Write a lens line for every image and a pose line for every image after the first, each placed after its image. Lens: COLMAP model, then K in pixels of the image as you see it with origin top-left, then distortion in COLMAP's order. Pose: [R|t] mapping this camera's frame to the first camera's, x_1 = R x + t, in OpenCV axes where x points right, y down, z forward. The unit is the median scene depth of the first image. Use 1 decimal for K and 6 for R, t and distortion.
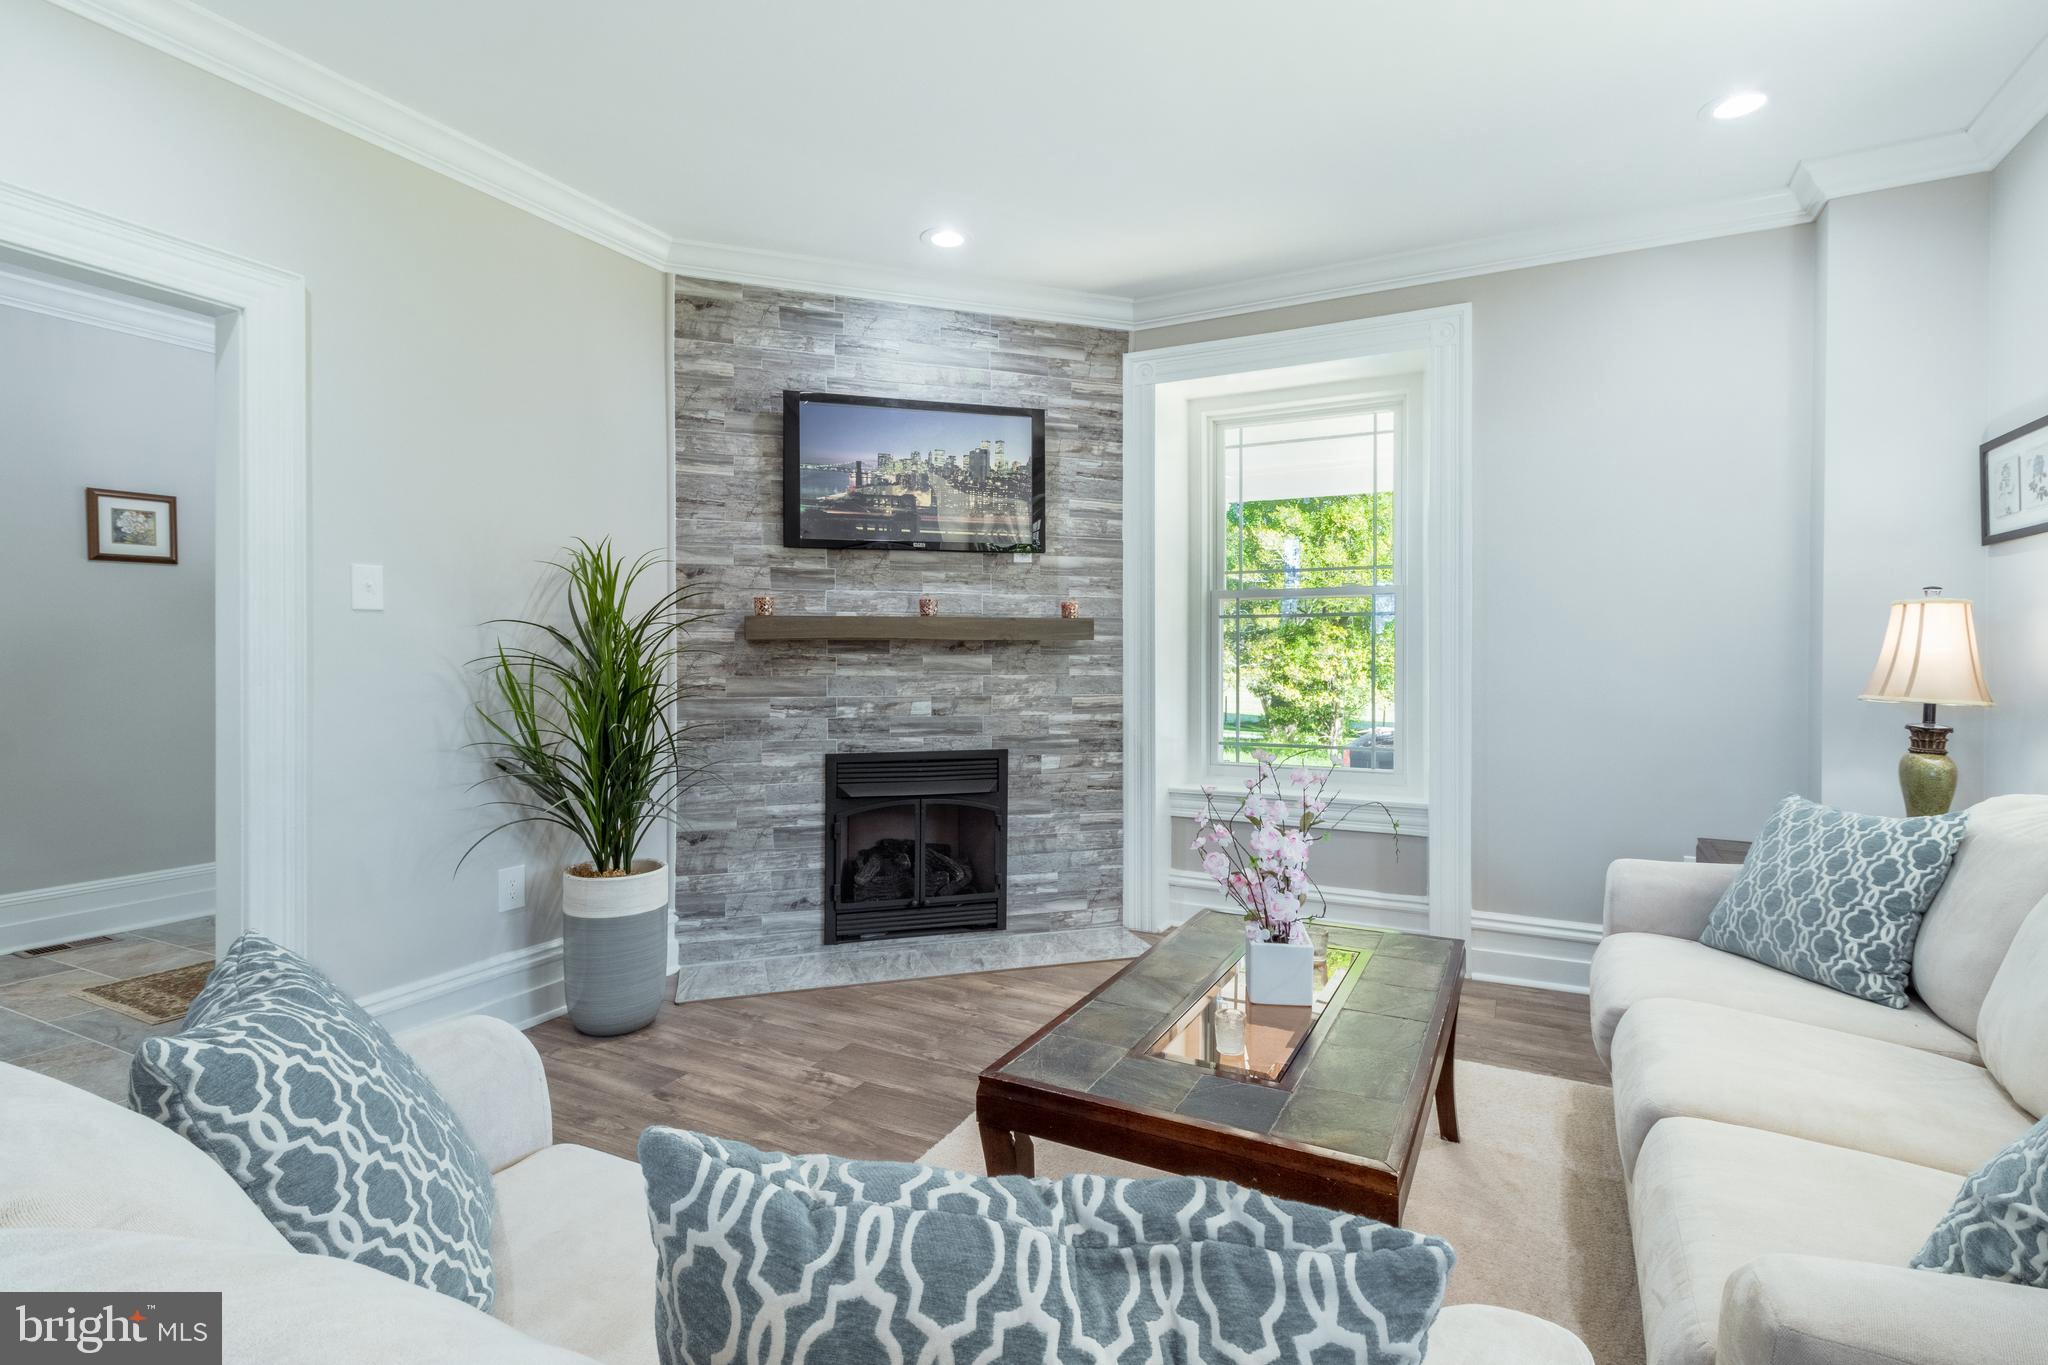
lens RADIAL K [[981.2, 0, 1024.5], [0, 981.2, 685.8], [0, 0, 1]] dist [0.004182, 0.000215]
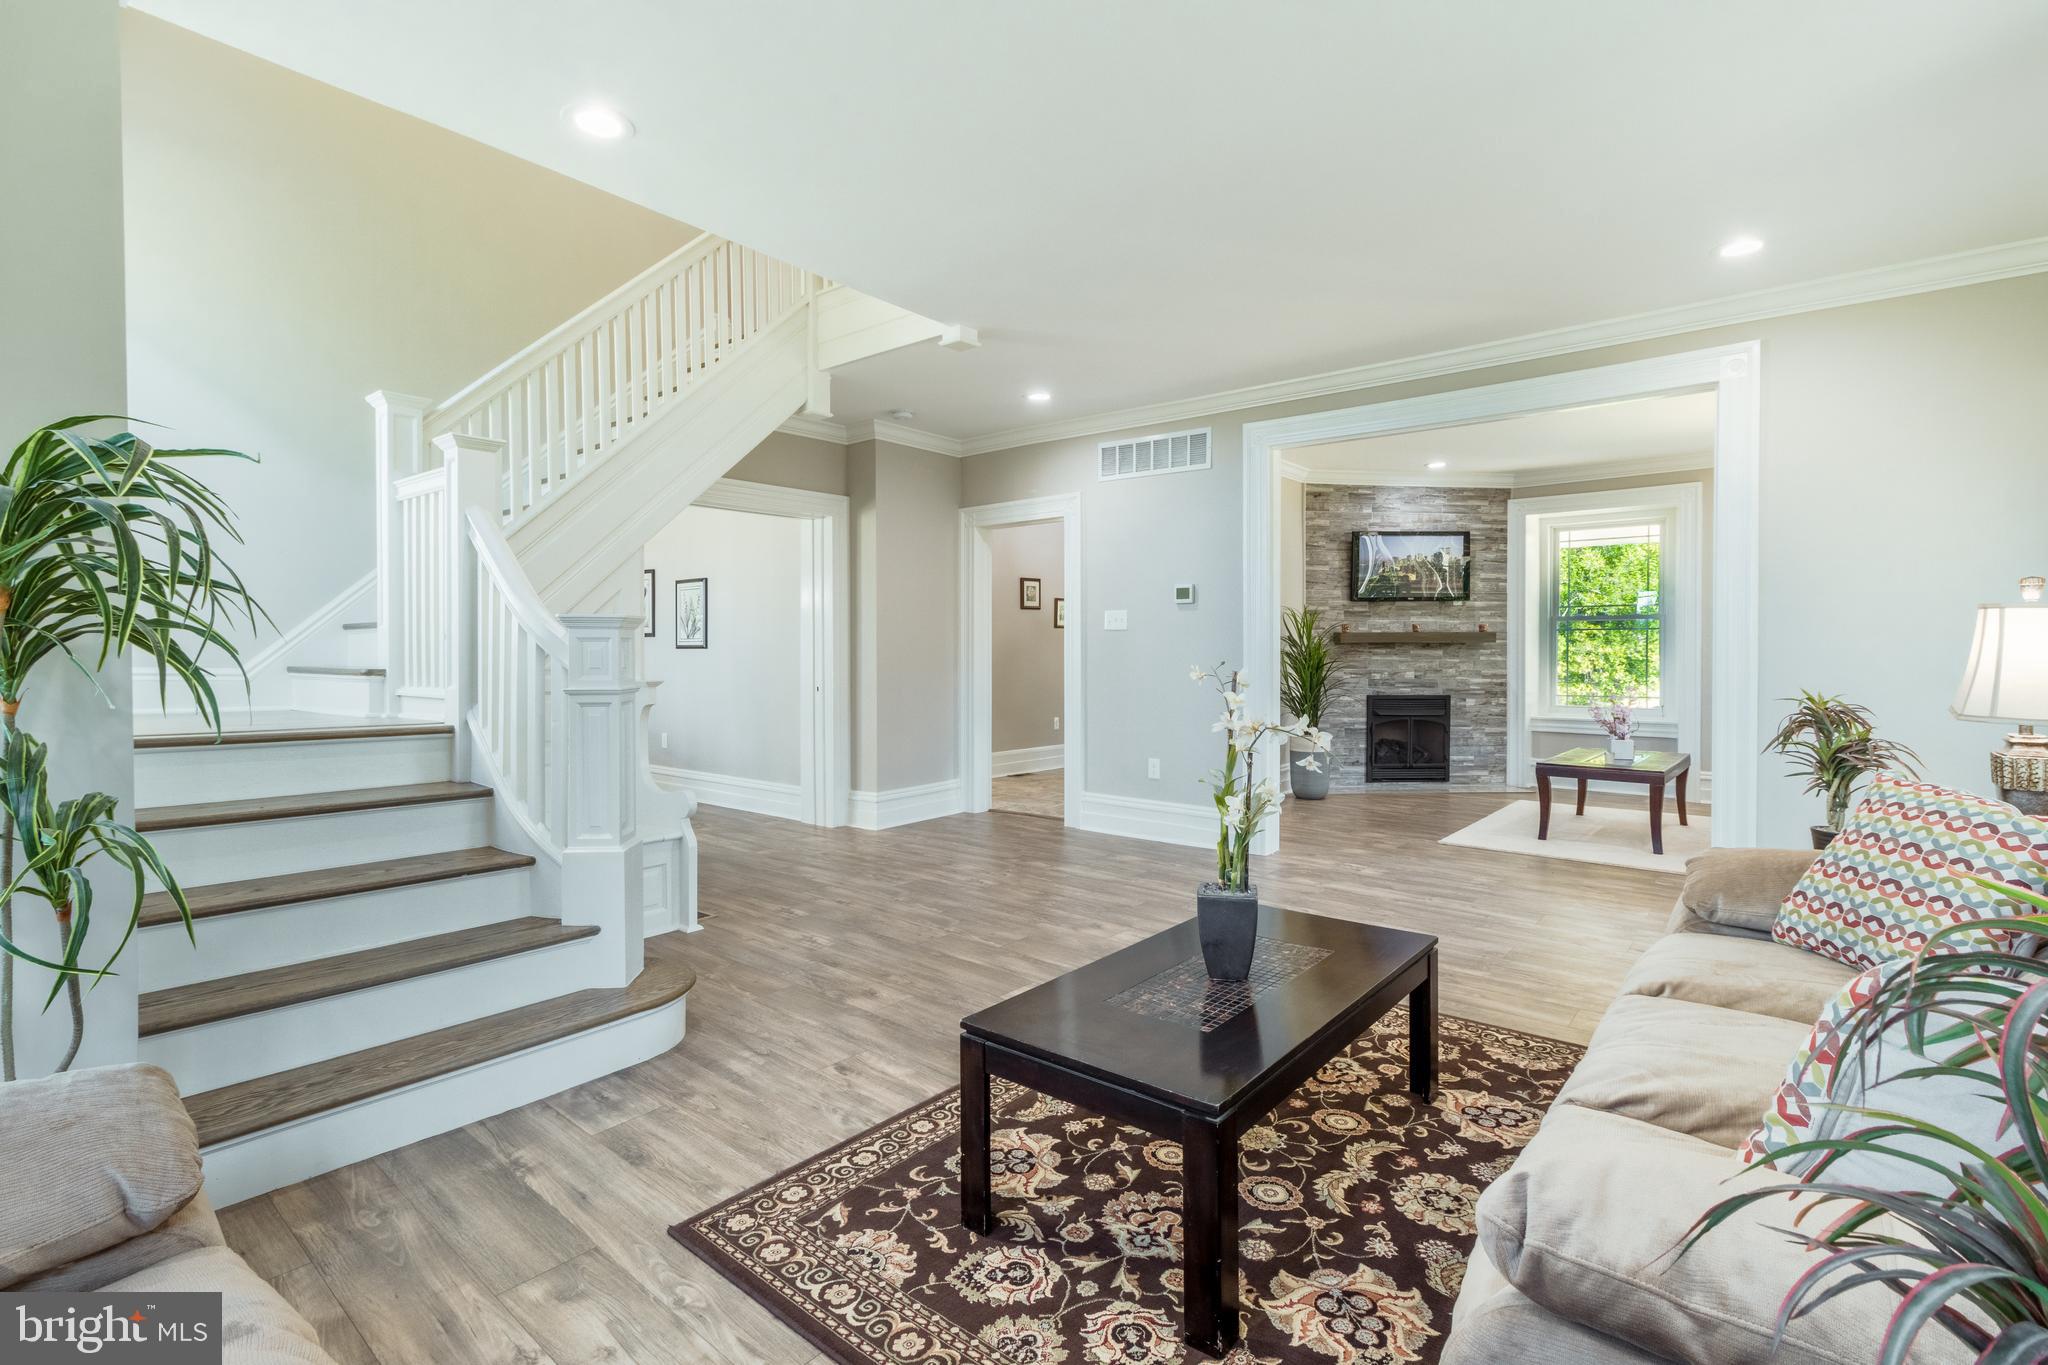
lens RADIAL K [[948.9, 0, 1032.8], [0, 948.9, 675.9], [0, 0, 1]] dist [0.002762, -0.000032]
pose [[0.976854, 0.004352, -0.213862, -0.452098], [-0.005605, 0.999970, -0.005253, 0.039531], [0.213833, 0.006330, 0.976850, -1.157501]]
